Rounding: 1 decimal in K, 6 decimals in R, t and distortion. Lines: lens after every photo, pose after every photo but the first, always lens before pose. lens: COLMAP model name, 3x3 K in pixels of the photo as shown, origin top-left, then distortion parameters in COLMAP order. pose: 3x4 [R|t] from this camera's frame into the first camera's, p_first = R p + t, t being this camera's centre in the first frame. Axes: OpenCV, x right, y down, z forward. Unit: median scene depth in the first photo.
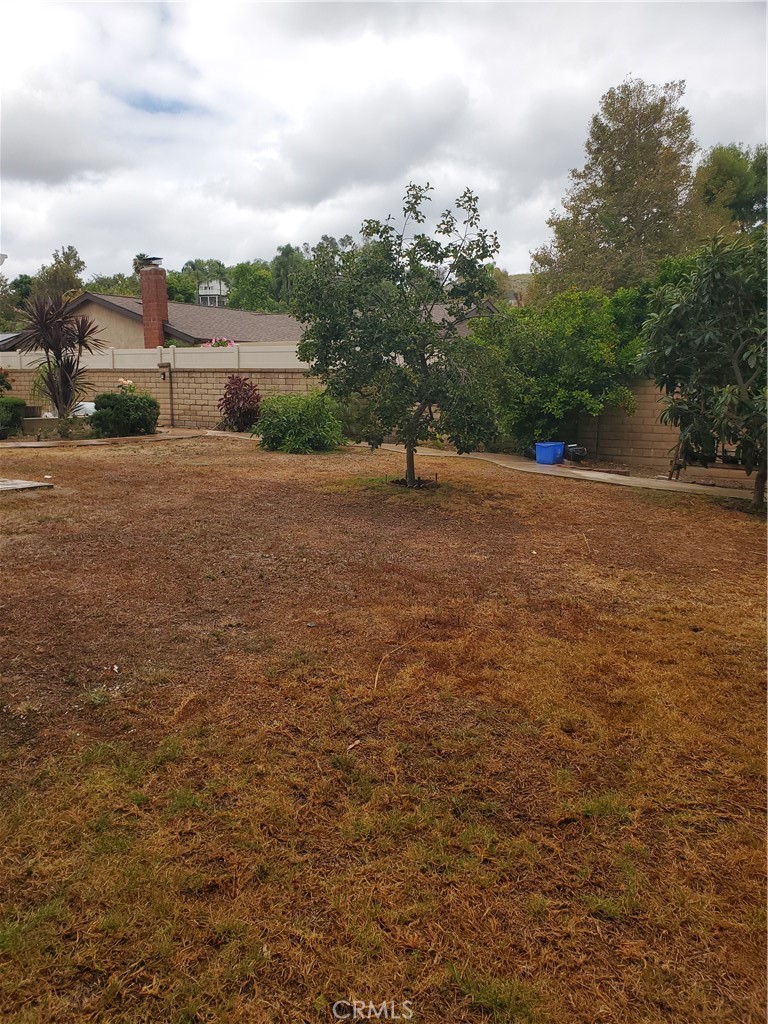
lens RADIAL K [[798.2, 0, 381.9], [0, 798.2, 517.8], [0, 0, 1]] dist [-0.000579, 0.025132]
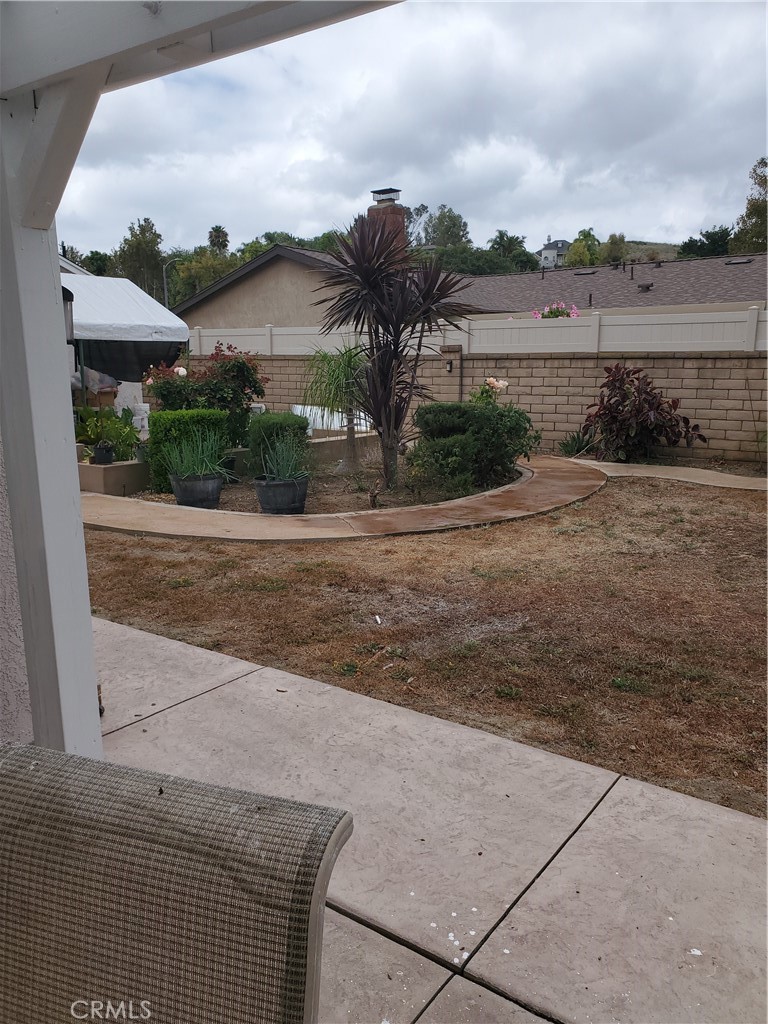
lens RADIAL K [[798.2, 0, 384.5], [0, 798.2, 509.3], [0, 0, 1]] dist [-0.000579, 0.025132]
pose [[0.998787, -0.007493, -0.048670, -0.294832], [0.008339, 0.999817, 0.017207, -0.075649], [0.048532, -0.017592, 0.998667, 0.364640]]
